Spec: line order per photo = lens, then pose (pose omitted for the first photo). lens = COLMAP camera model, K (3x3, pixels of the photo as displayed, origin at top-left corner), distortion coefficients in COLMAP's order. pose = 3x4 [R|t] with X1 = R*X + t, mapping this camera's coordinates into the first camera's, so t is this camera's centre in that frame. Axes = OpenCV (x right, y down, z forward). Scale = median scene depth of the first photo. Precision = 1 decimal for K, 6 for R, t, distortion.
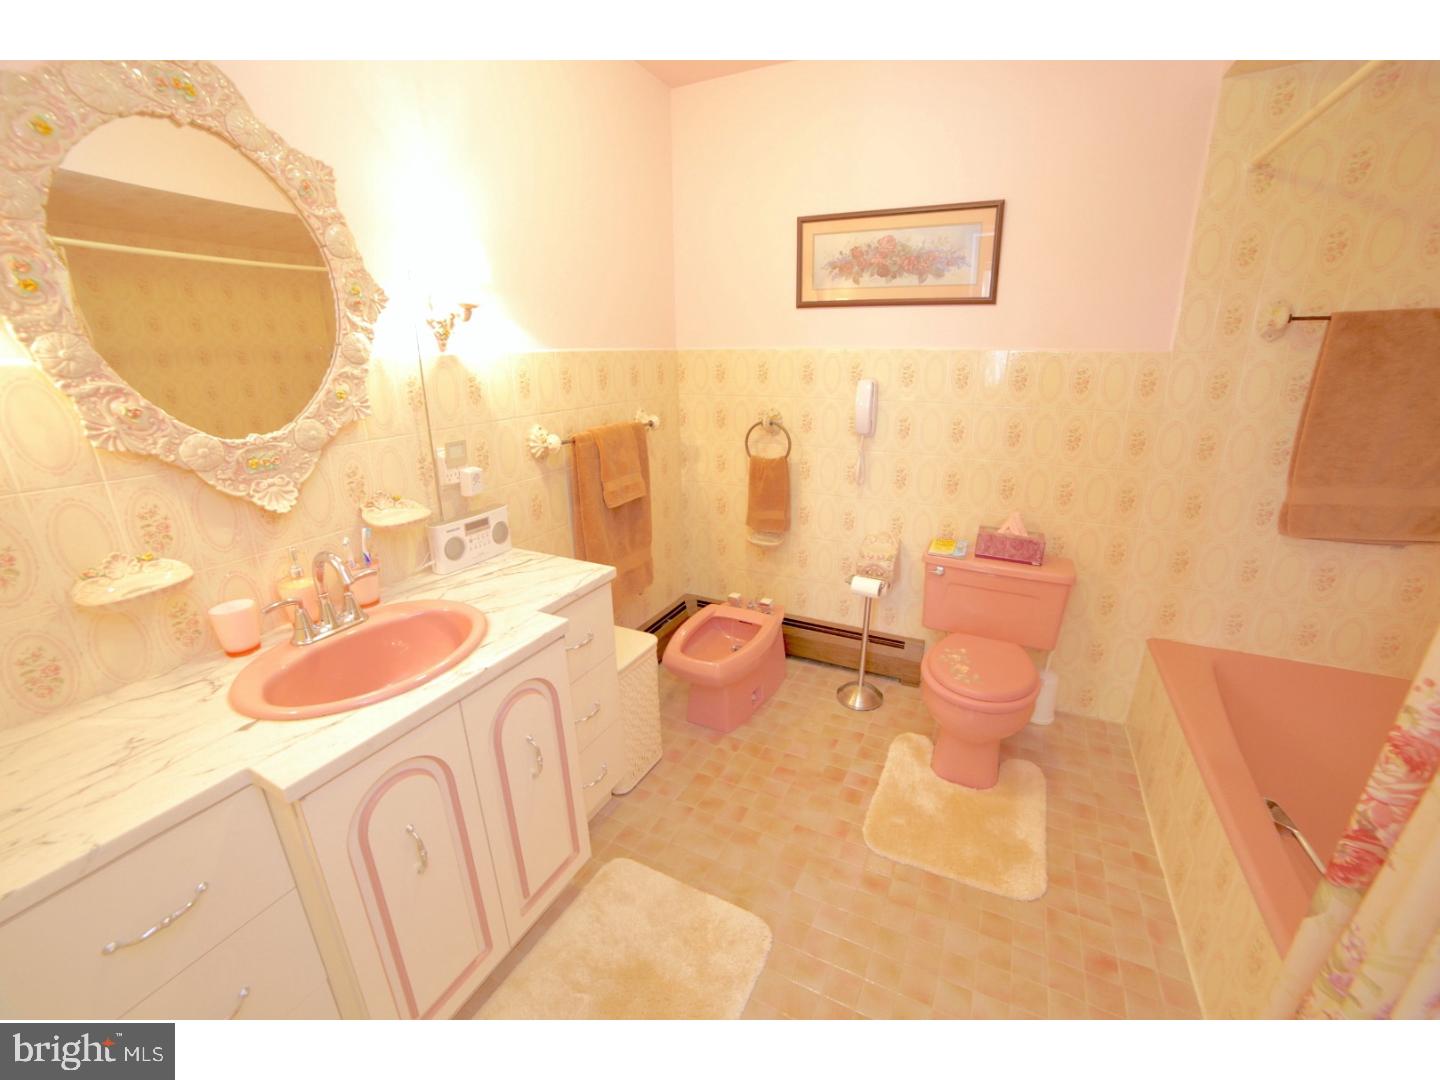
lens RADIAL K [[583.4, 0, 723.3], [0, 583.4, 526.5], [0, 0, 1]] dist [-0.108748, 0.035457]
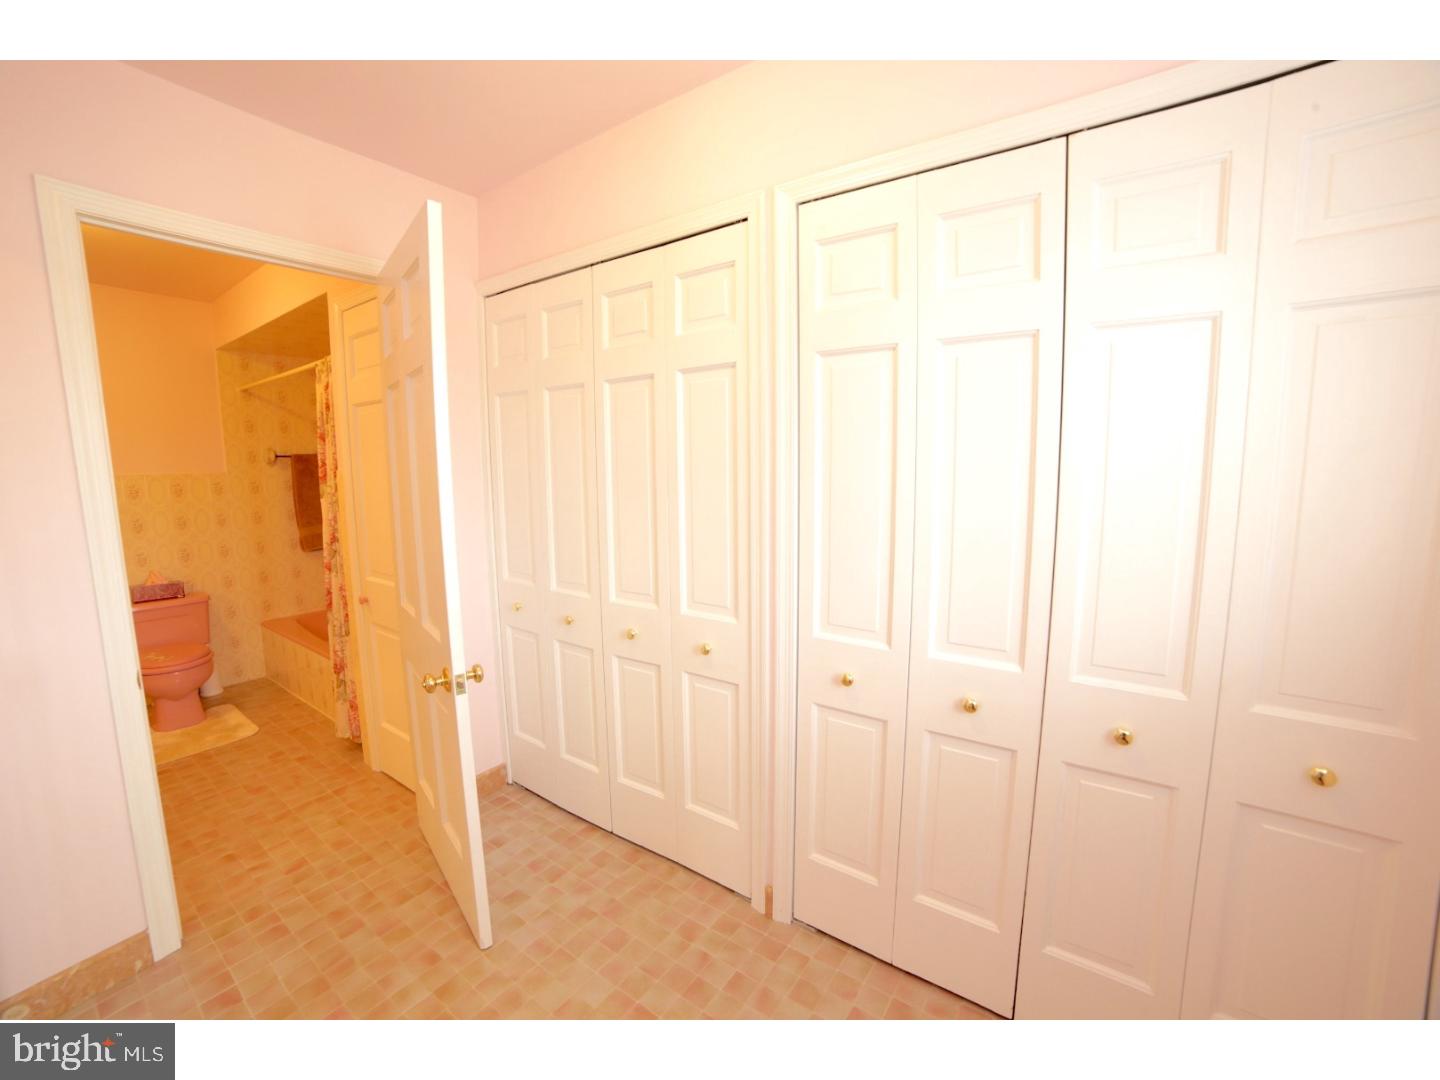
lens RADIAL K [[583.4, 0, 723.3], [0, 583.4, 526.5], [0, 0, 1]] dist [-0.108748, 0.035457]
pose [[0.139099, -0.102355, 0.984975, -0.853336], [0.294907, 0.953796, 0.057468, 0.272025], [-0.945347, 0.282482, 0.162857, -0.924153]]
